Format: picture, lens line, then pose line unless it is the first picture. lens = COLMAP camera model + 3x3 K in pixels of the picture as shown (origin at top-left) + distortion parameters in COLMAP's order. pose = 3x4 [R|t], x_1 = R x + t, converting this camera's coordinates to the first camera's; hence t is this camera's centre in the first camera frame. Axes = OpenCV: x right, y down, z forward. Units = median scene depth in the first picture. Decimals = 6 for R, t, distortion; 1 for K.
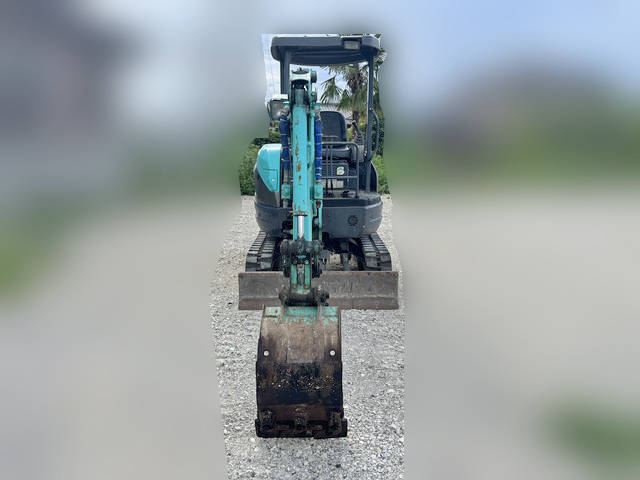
lens RADIAL K [[481.3, 0, 320.0], [0, 481.3, 240.0], [0, 0, 1]] dist [0.069538, -0.099844]
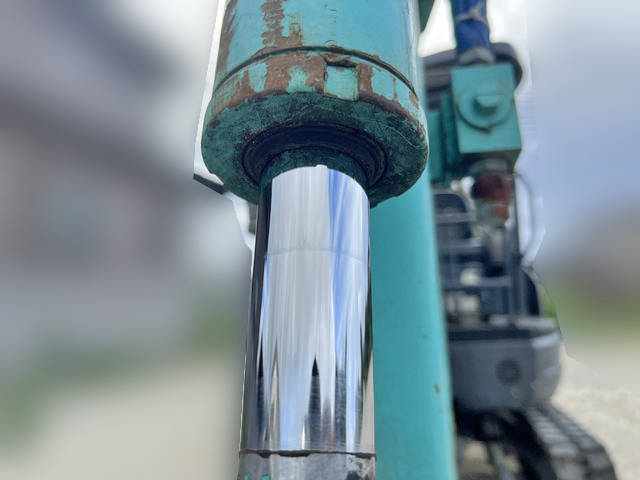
lens RADIAL K [[498.9, 0, 320.0], [0, 498.9, 240.0], [0, 0, 1]] dist [0.075960, -0.159495]
pose [[0.978321, -0.048944, -0.201228, -0.016330], [-0.016159, 0.950669, -0.309787, -0.013039], [0.206463, 0.306322, 0.929268, 0.932107]]
